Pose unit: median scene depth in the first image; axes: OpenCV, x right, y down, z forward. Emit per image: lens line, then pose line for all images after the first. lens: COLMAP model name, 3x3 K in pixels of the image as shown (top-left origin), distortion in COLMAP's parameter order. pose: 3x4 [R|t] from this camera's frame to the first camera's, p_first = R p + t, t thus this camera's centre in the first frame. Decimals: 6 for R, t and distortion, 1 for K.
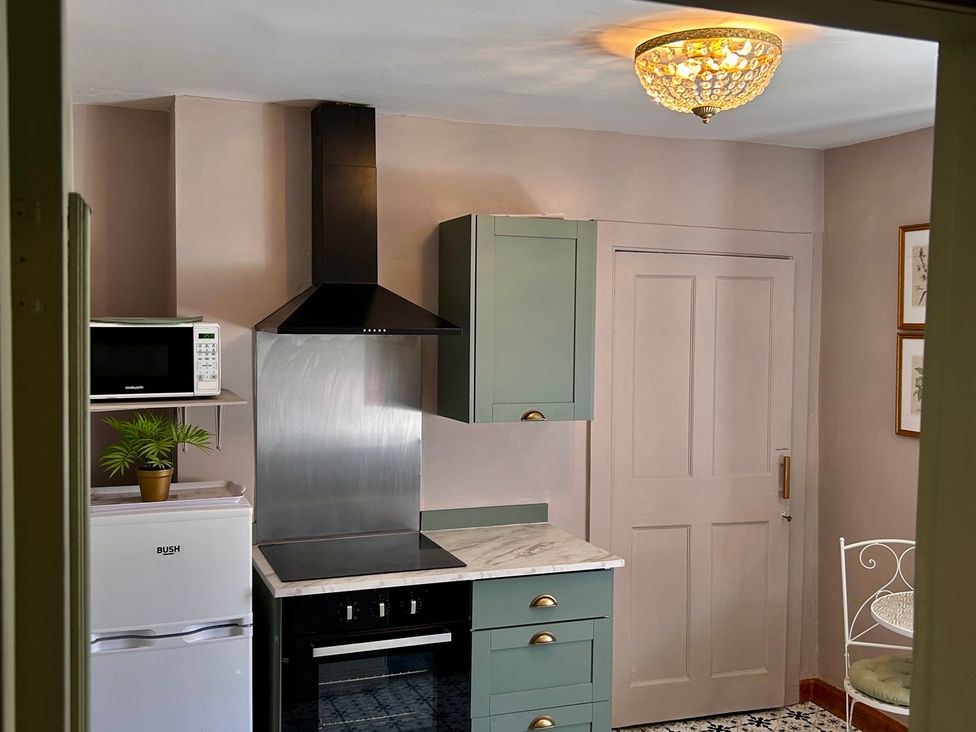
lens RADIAL K [[986.2, 0, 495.6], [0, 986.2, 373.1], [0, 0, 1]] dist [0.126045, -0.284810]
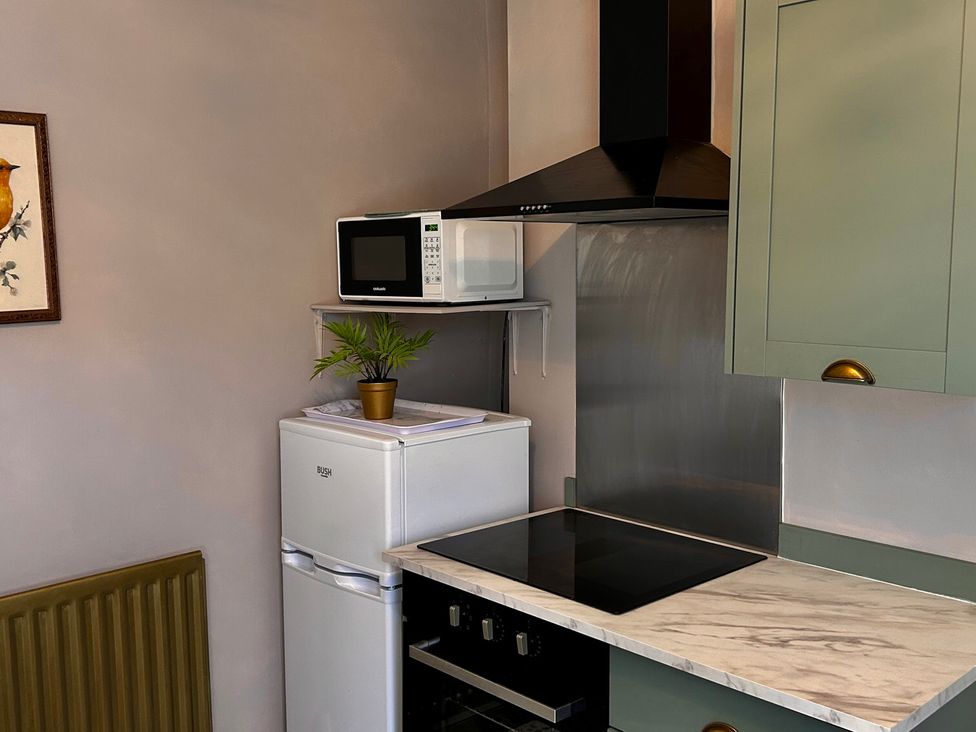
lens RADIAL K [[986.2, 0, 495.6], [0, 986.2, 373.1], [0, 0, 1]] dist [0.126045, -0.284810]
pose [[0.372852, 0.089794, -0.923536, 0.477541], [-0.044451, 0.995892, 0.078883, 0.014530], [0.926825, 0.011640, 0.375312, 0.741487]]
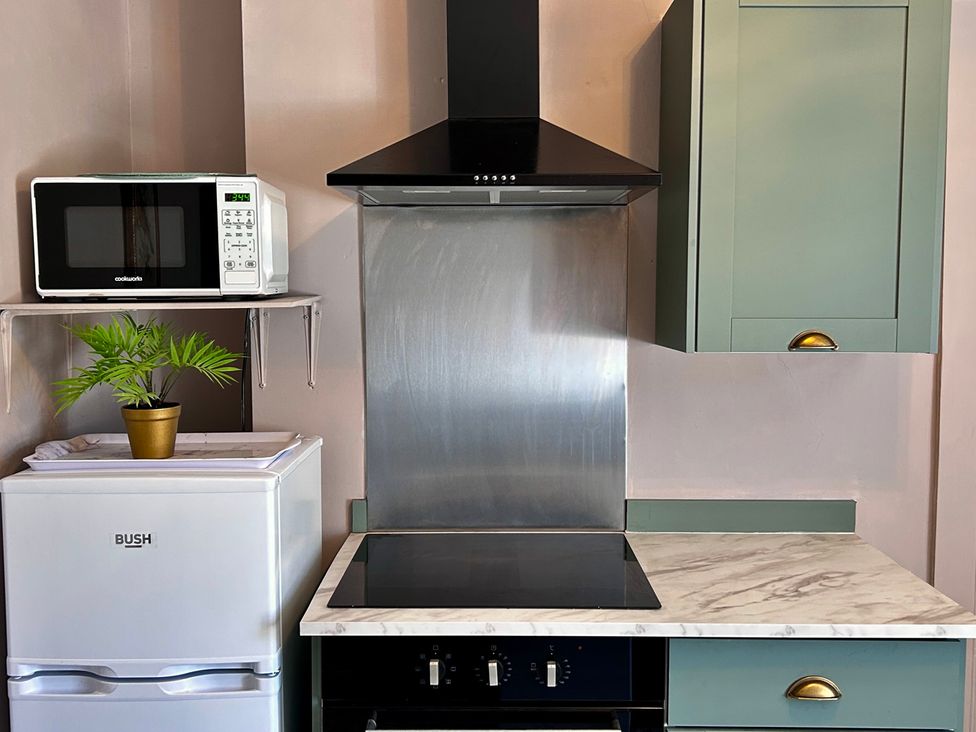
lens RADIAL K [[986.2, 0, 495.6], [0, 986.2, 373.1], [0, 0, 1]] dist [0.126045, -0.284810]
pose [[0.930472, 0.019473, -0.365845, 0.086774], [-0.008763, 0.999484, 0.030915, 0.050971], [0.366258, -0.025559, 0.930162, 0.475788]]
